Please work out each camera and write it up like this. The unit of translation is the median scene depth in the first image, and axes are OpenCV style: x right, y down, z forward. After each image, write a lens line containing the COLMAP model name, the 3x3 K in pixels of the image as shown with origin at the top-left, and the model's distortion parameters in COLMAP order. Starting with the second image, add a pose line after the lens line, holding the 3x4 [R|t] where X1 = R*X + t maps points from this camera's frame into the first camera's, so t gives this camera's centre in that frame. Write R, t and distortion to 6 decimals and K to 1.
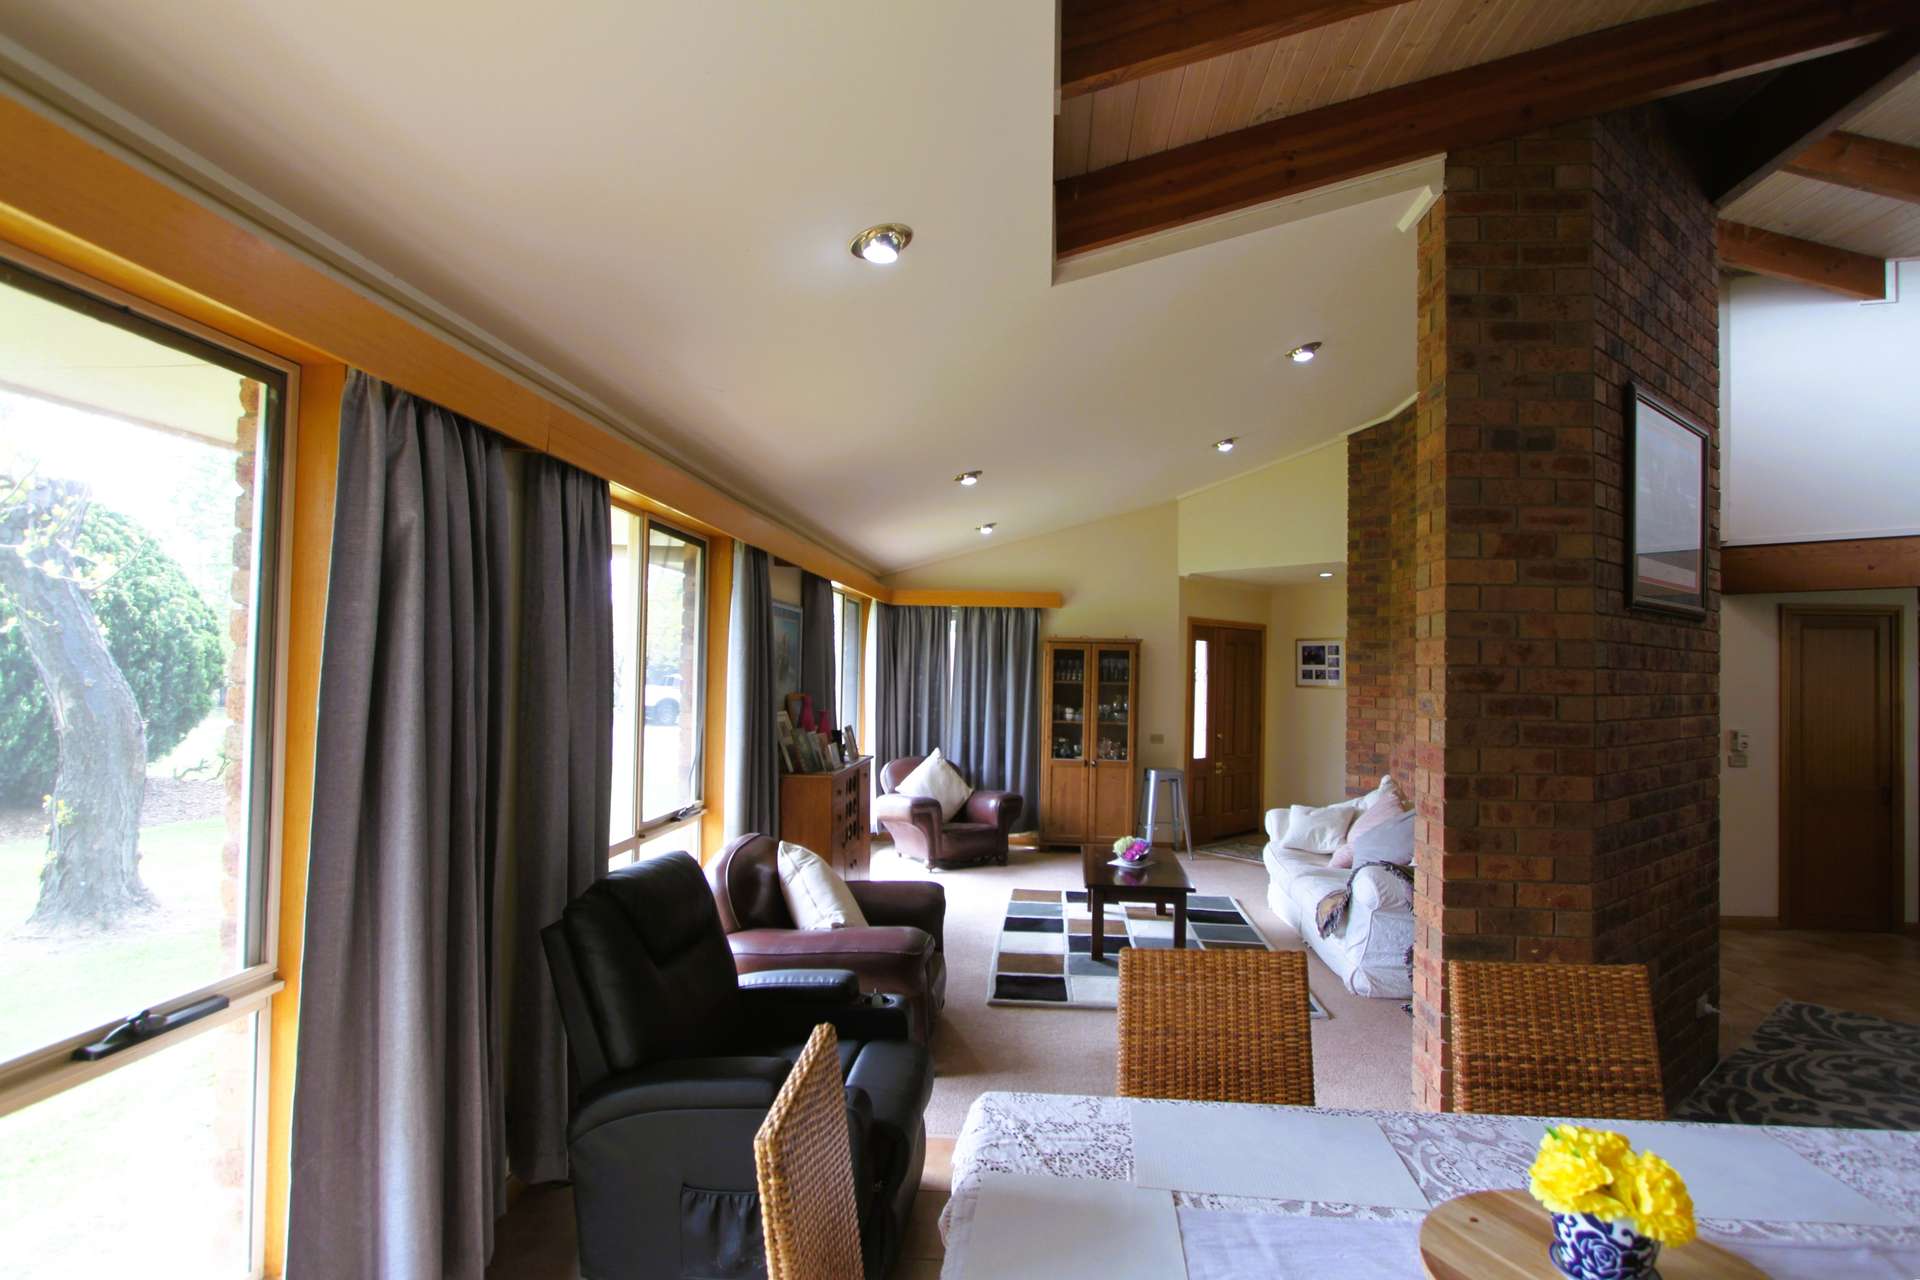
lens RADIAL K [[921.6, 0, 953.9], [0, 921.6, 649.8], [0, 0, 1]] dist [-0.001261, -0.000720]
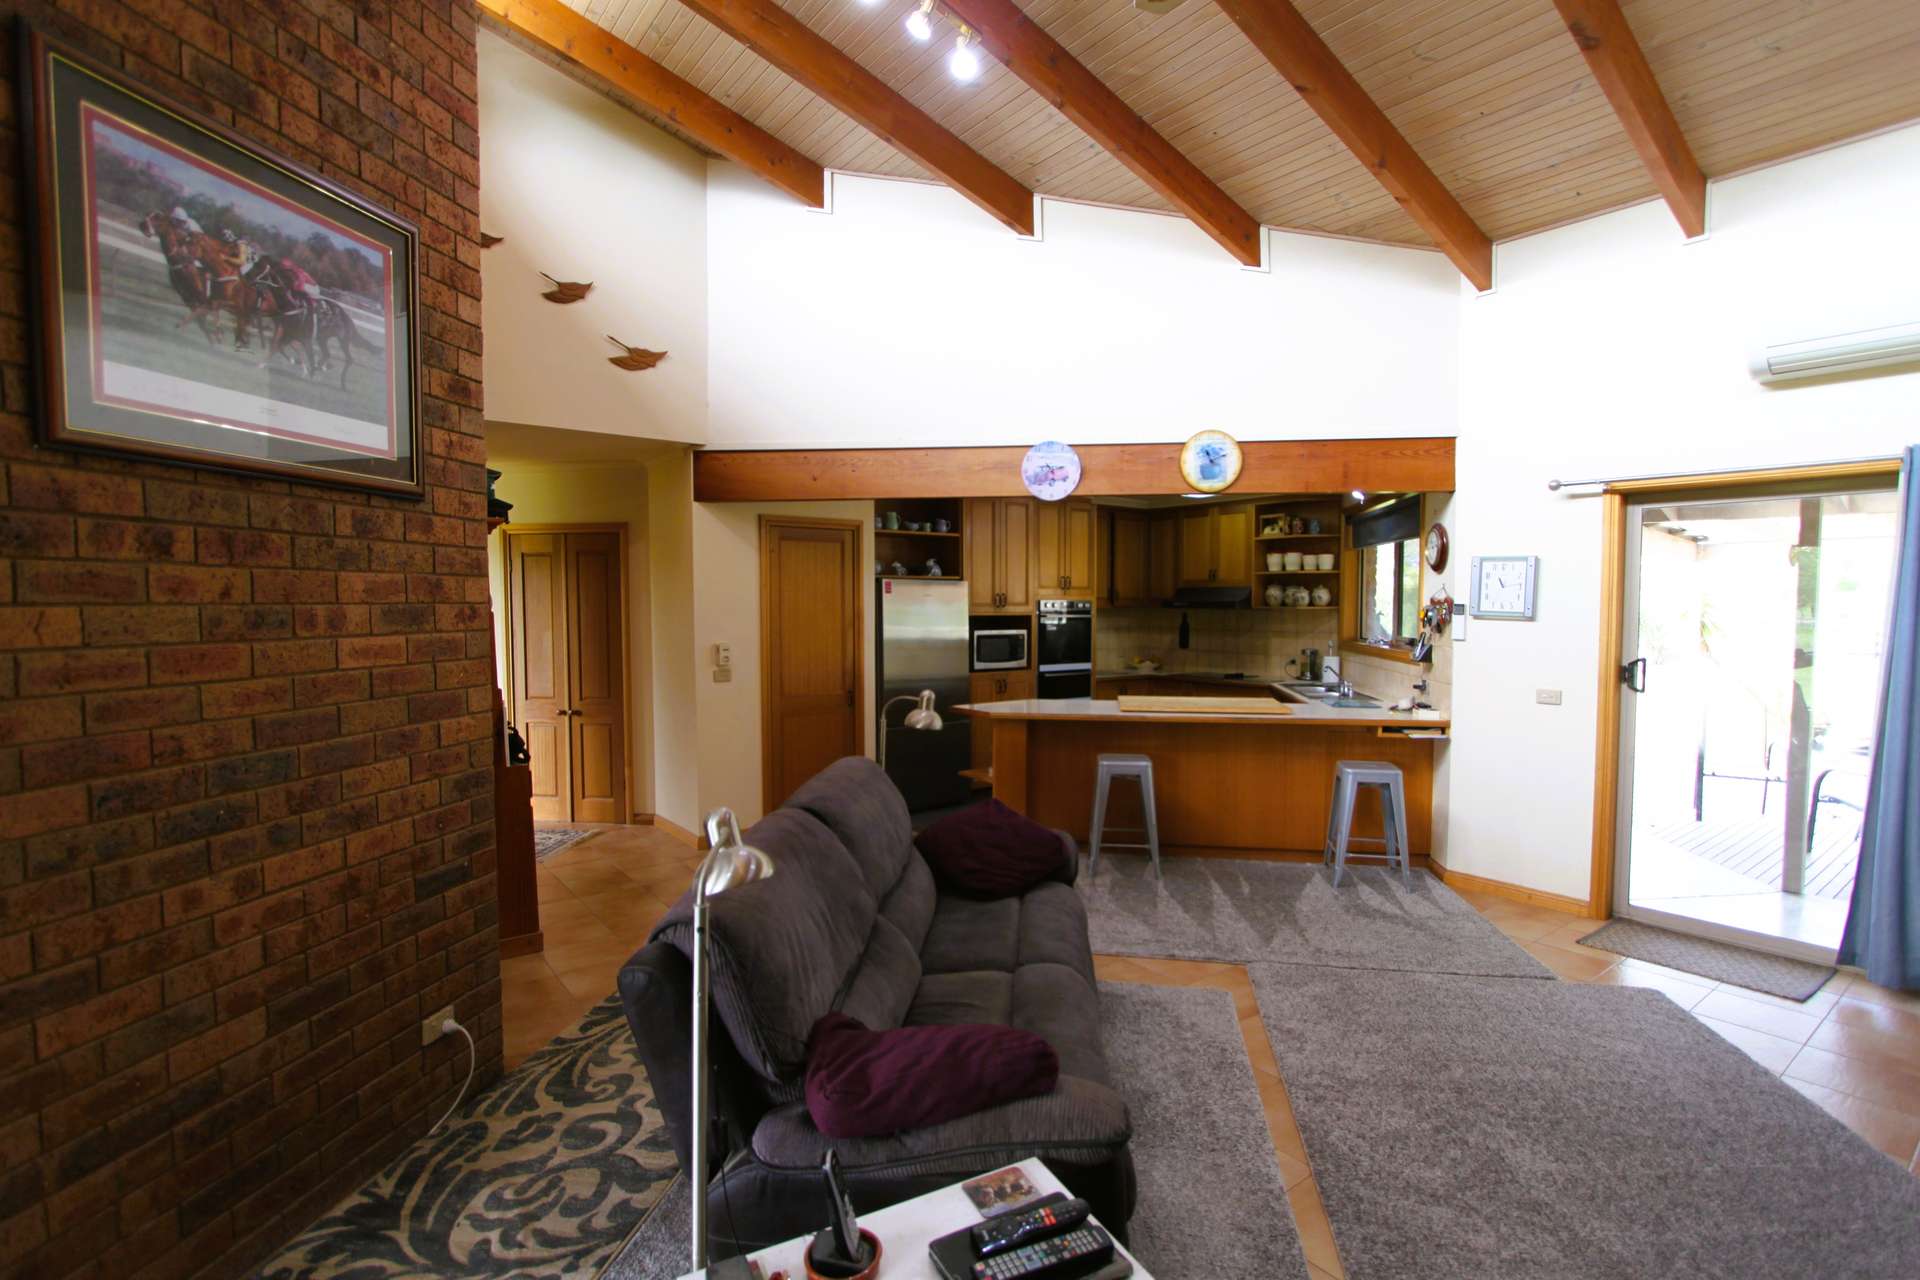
lens RADIAL K [[921.6, 0, 958.1], [0, 921.6, 643.5], [0, 0, 1]] dist [-0.001261, -0.000720]
pose [[0.748246, -0.050432, 0.661502, 0.433853], [0.002363, 0.997303, 0.073360, 0.018272], [-0.663418, -0.053328, 0.746347, 0.124688]]
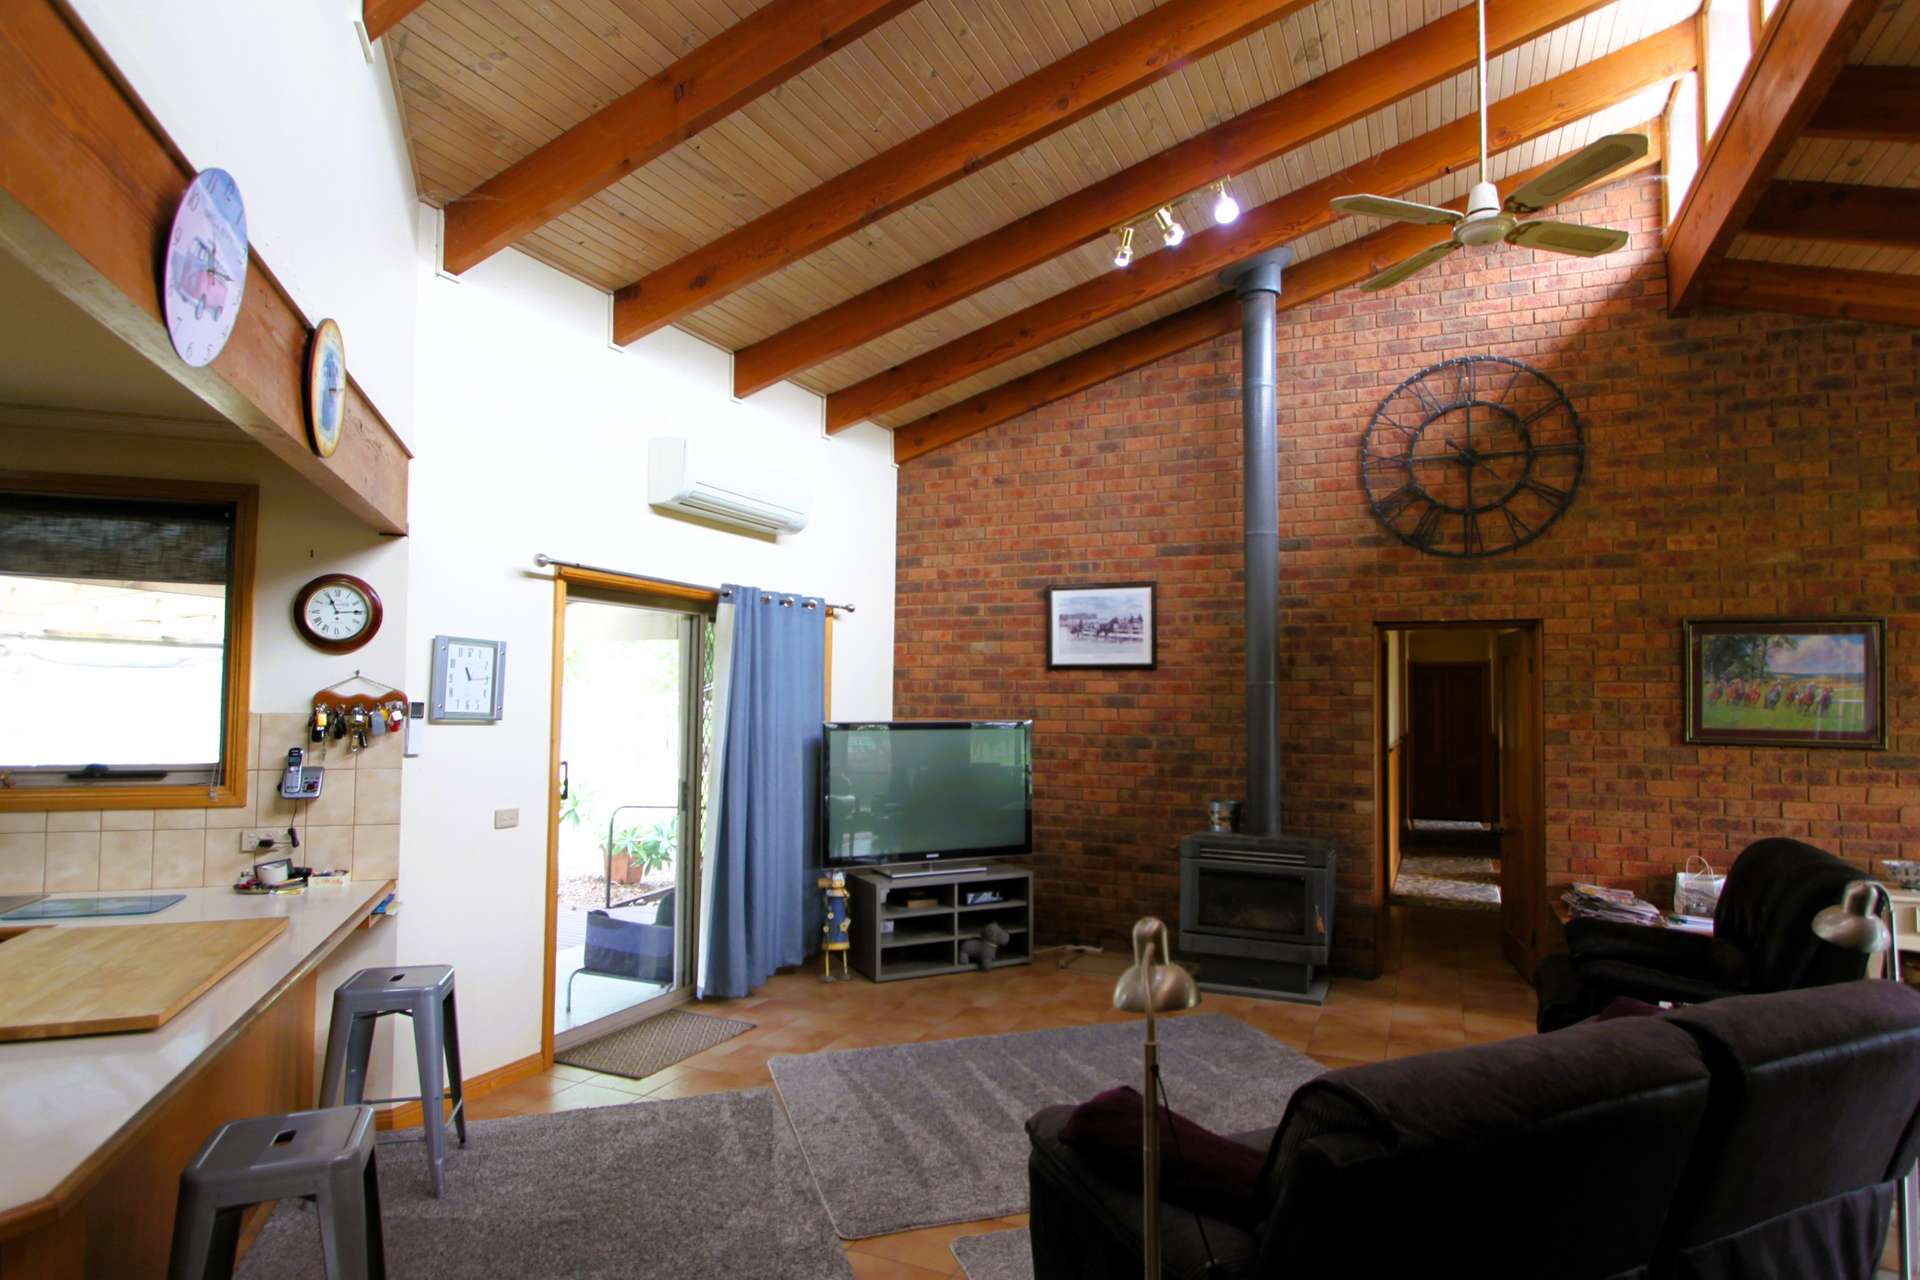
lens RADIAL K [[1130.2, 0, 958.8], [0, 1130.2, 643.9], [0, 0, 1]] dist [-0.006156, -0.002676]
pose [[-0.948218, -0.019891, 0.316997, 0.812360], [-0.040045, 0.997560, -0.057191, 0.036491], [-0.315085, -0.066923, -0.946701, 1.073357]]
